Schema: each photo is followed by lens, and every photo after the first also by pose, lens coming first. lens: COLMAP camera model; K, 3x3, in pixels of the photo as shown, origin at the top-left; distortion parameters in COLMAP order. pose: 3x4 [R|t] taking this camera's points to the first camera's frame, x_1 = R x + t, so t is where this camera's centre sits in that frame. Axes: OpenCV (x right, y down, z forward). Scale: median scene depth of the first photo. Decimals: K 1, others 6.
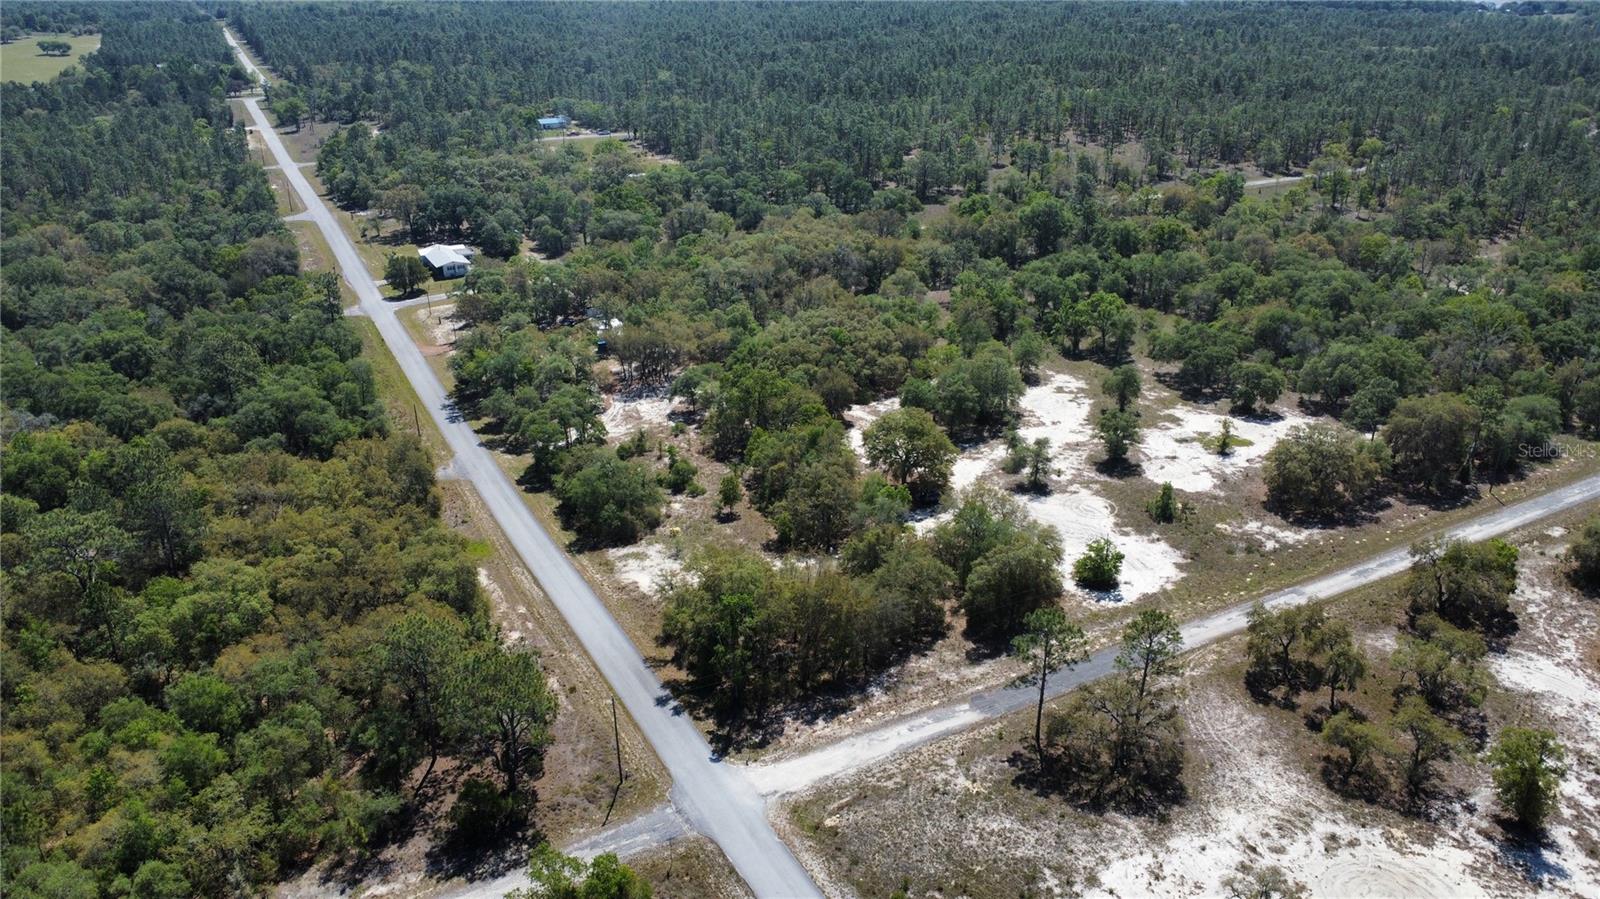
lens RADIAL K [[1155.0, 0, 792.9], [0, 1155.0, 443.5], [0, 0, 1]] dist [-0.023412, -0.009880]
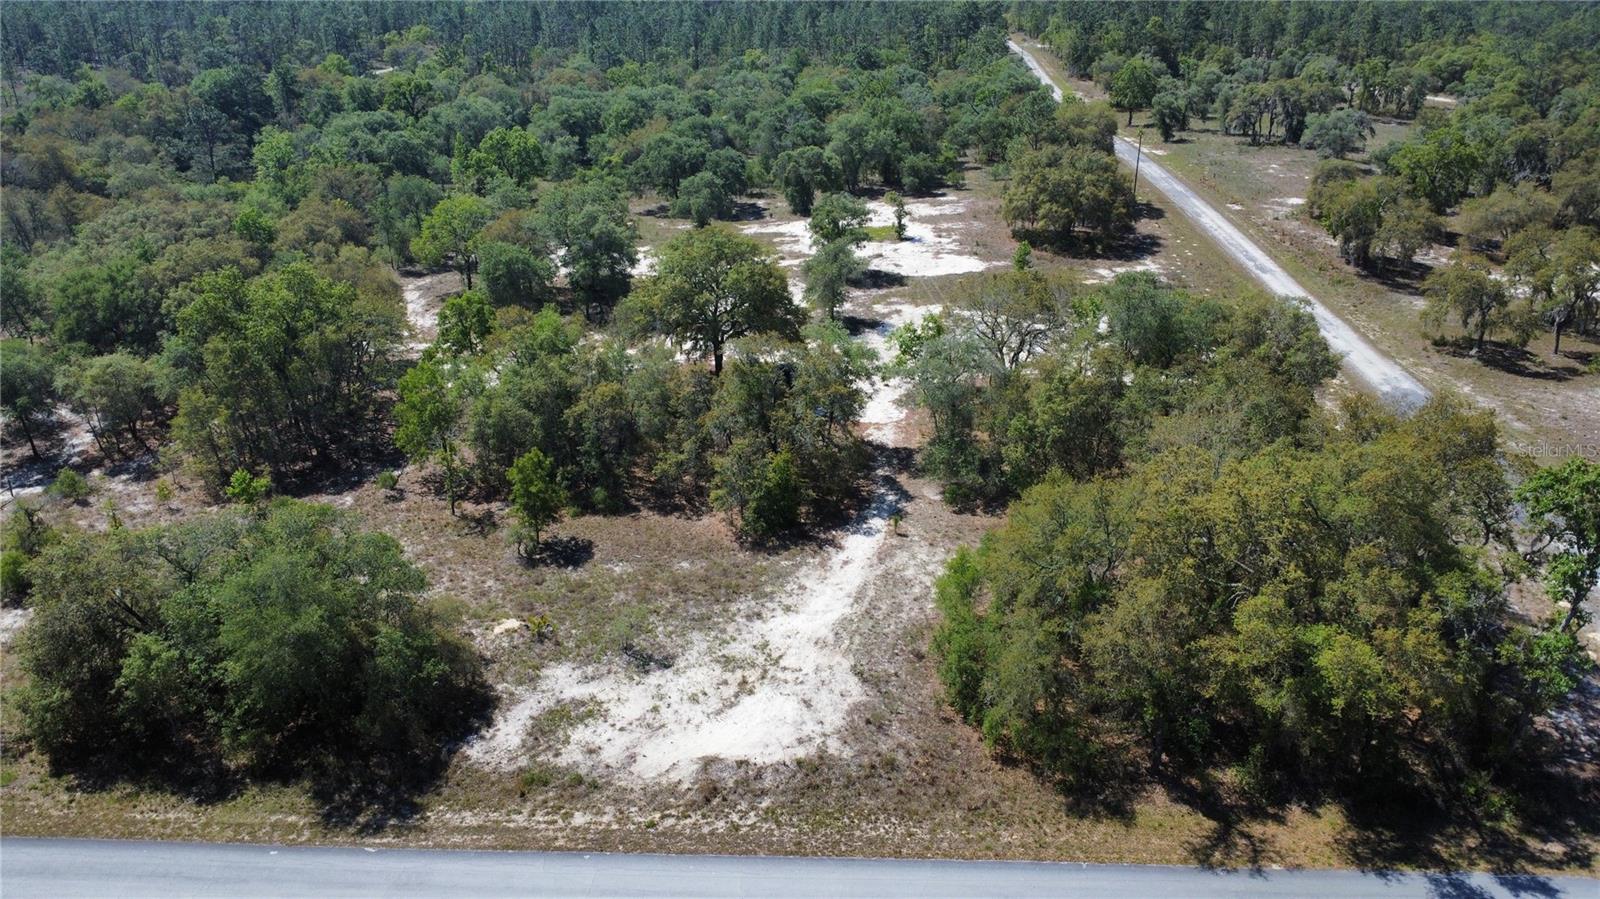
lens RADIAL K [[1155.0, 0, 796.1], [0, 1155.0, 446.8], [0, 0, 1]] dist [-0.023412, -0.009880]
pose [[0.539738, -0.320471, 0.778448, -0.351275], [0.331578, 0.930885, 0.153326, -0.004999], [-0.773782, 0.175361, 0.608695, 0.767920]]
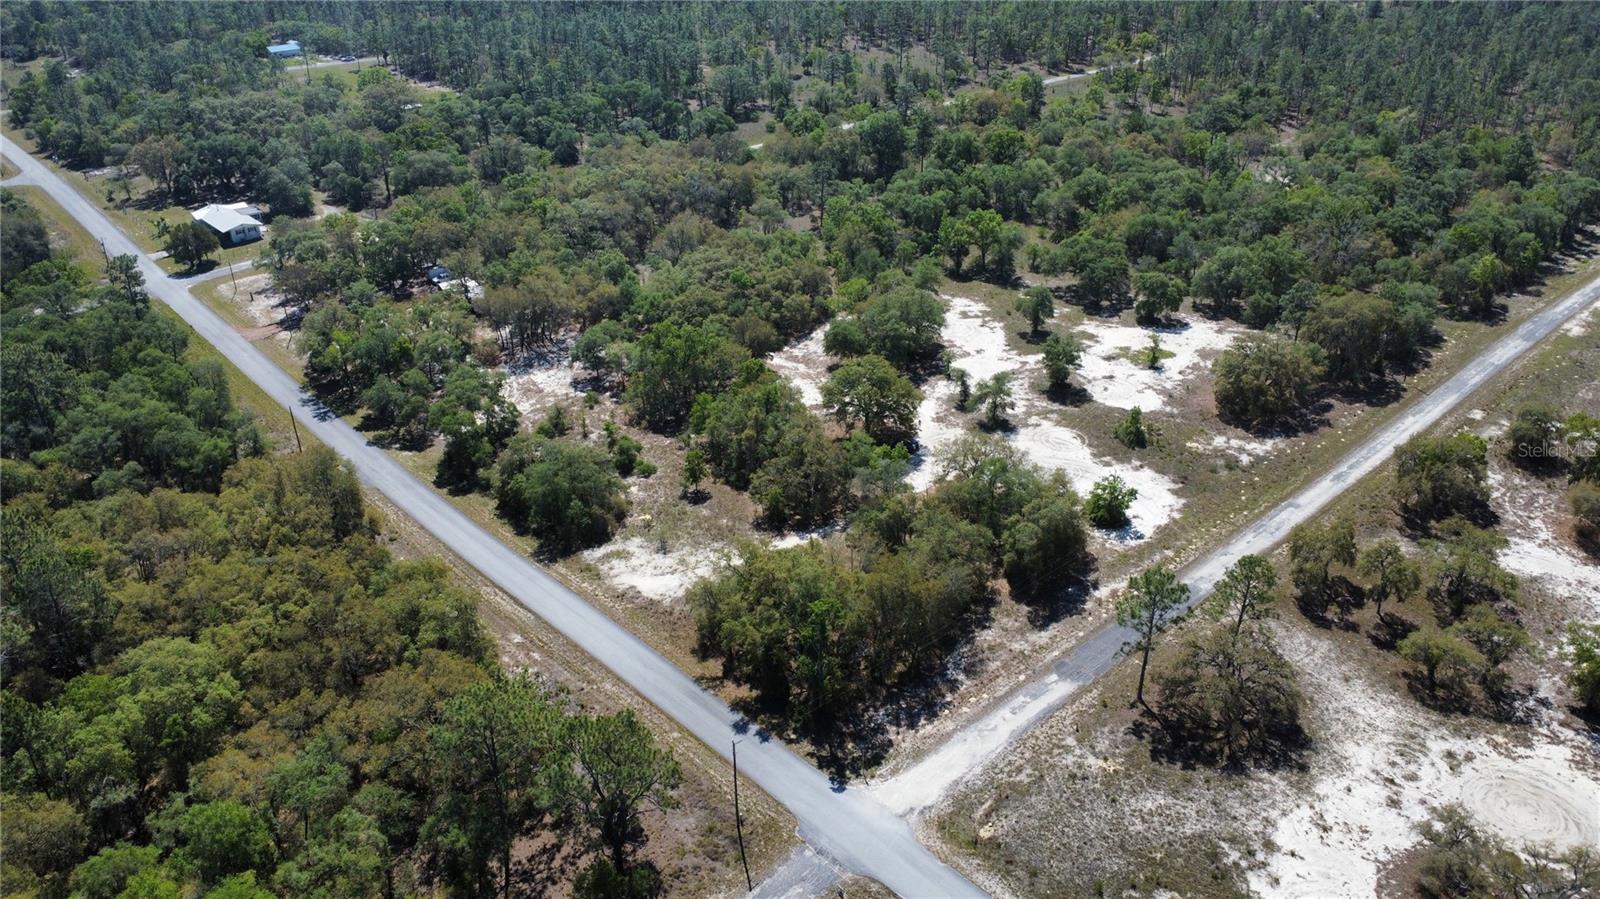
lens RADIAL K [[1155.0, 0, 793.9], [0, 1155.0, 445.1], [0, 0, 1]] dist [-0.023412, -0.009880]
pose [[0.967400, -0.117420, 0.224386, -0.204531], [0.099428, 0.990975, 0.089908, -0.057033], [-0.232918, -0.064667, 0.970344, 0.109493]]
